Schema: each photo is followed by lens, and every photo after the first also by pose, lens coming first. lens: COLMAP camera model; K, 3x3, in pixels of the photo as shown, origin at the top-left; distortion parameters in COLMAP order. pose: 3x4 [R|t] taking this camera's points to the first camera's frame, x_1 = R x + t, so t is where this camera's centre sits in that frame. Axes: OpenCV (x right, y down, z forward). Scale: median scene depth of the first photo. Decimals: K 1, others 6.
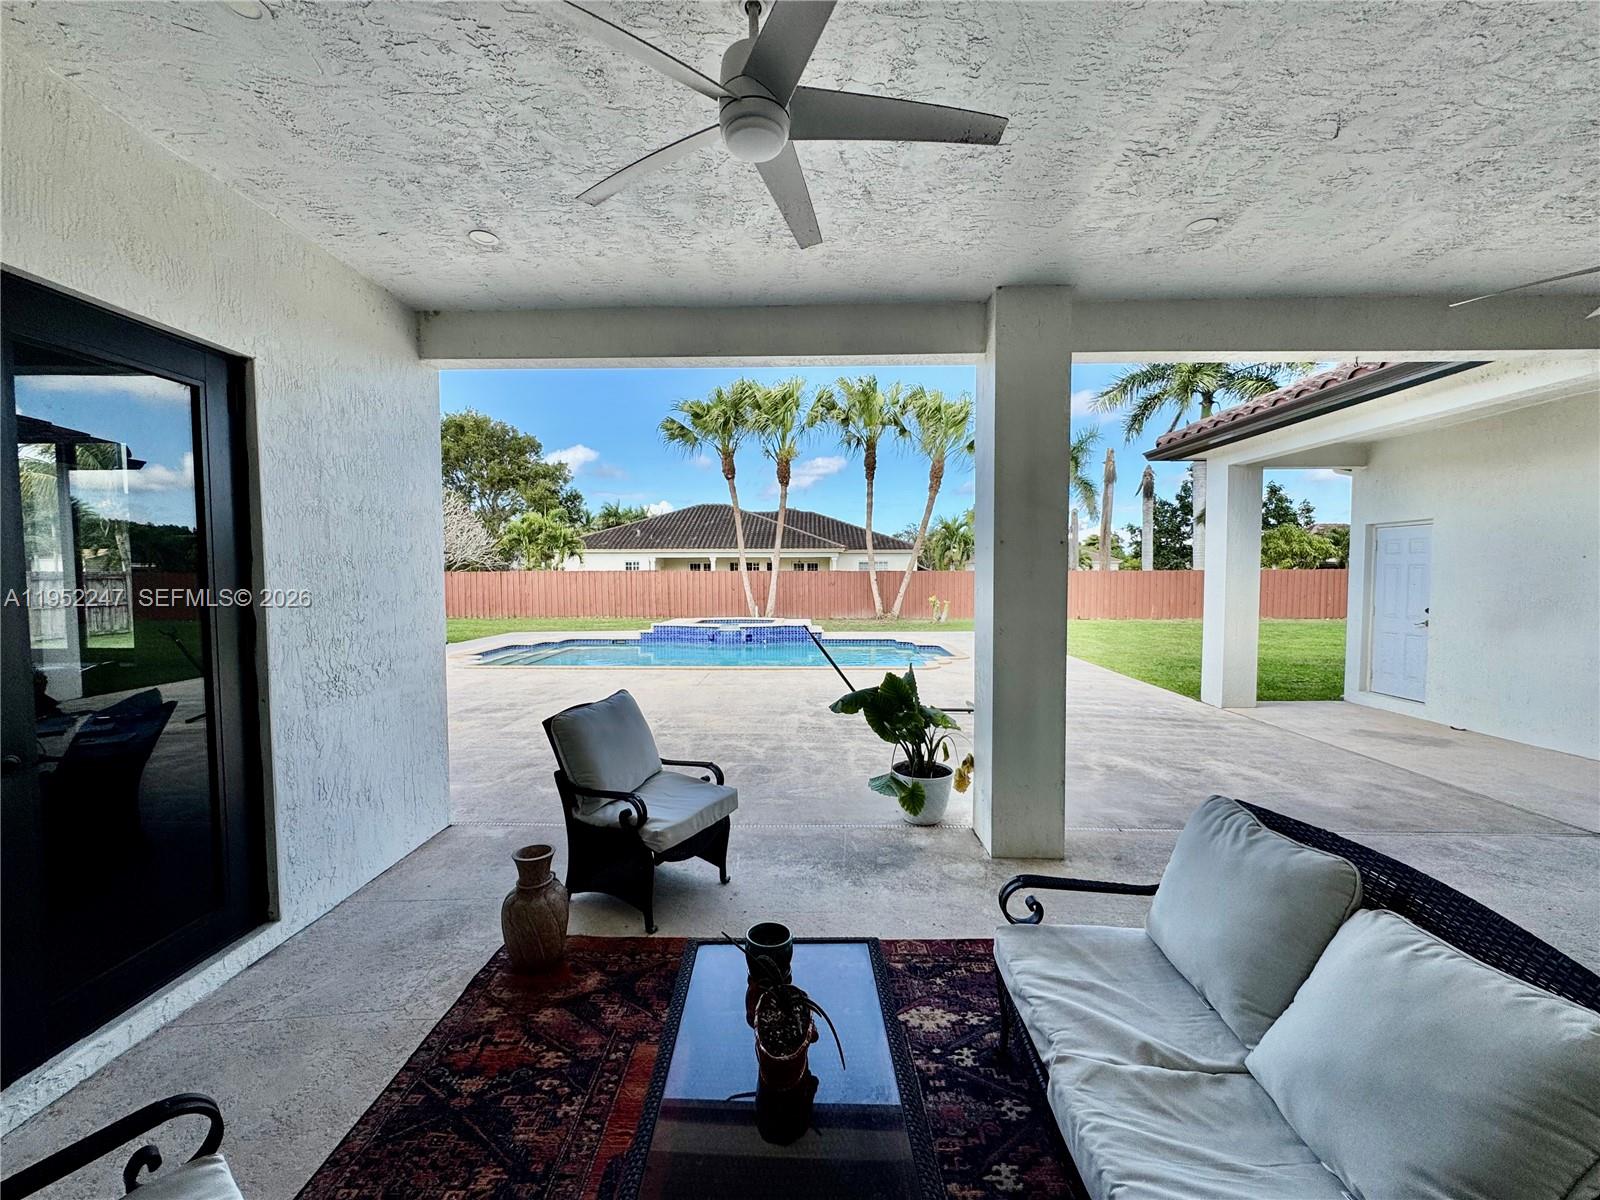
lens RADIAL K [[630.7, 0, 800.0], [0, 630.7, 600.0], [0, 0, 1]] dist [-0.001809, -0.000200]
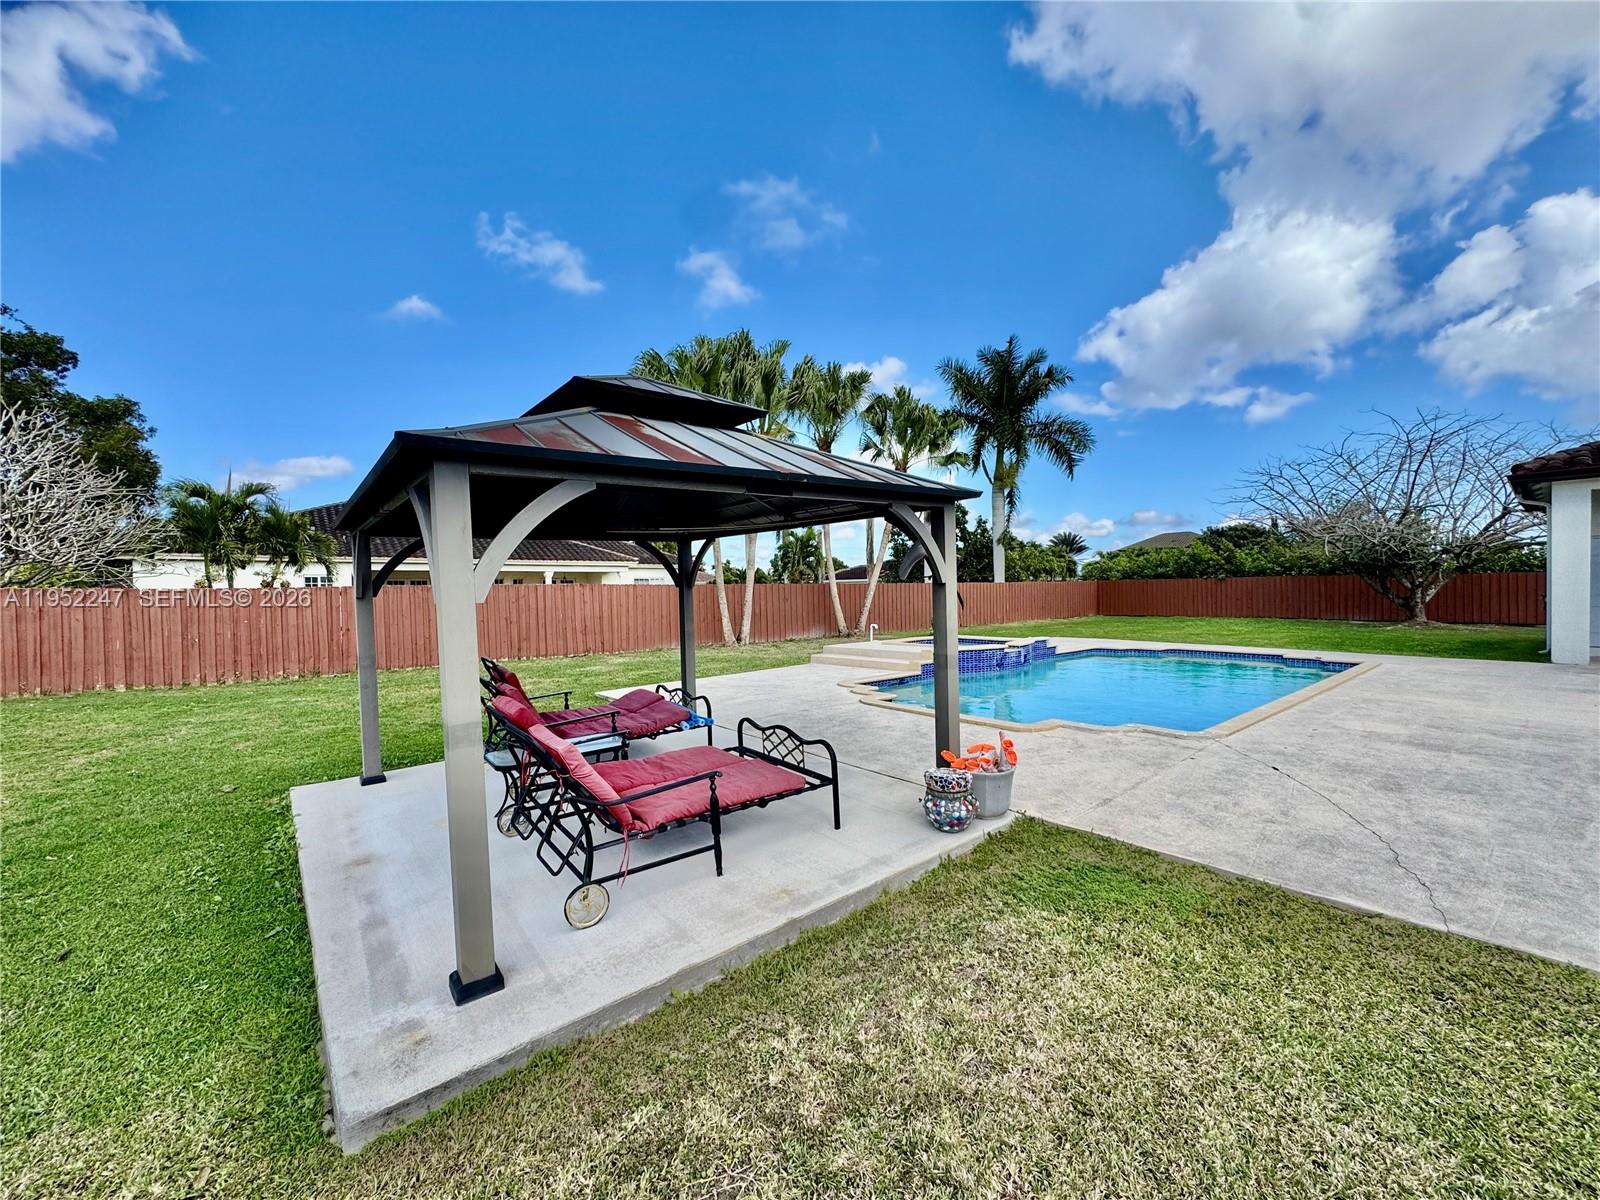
lens RADIAL K [[630.7, 0, 800.0], [0, 630.7, 600.0], [0, 0, 1]] dist [-0.001809, -0.000200]
pose [[0.734642, -0.016082, 0.678264, -0.533732], [0.041246, 0.998929, -0.020990, -0.006611], [-0.677200, 0.043396, 0.734518, 0.374694]]
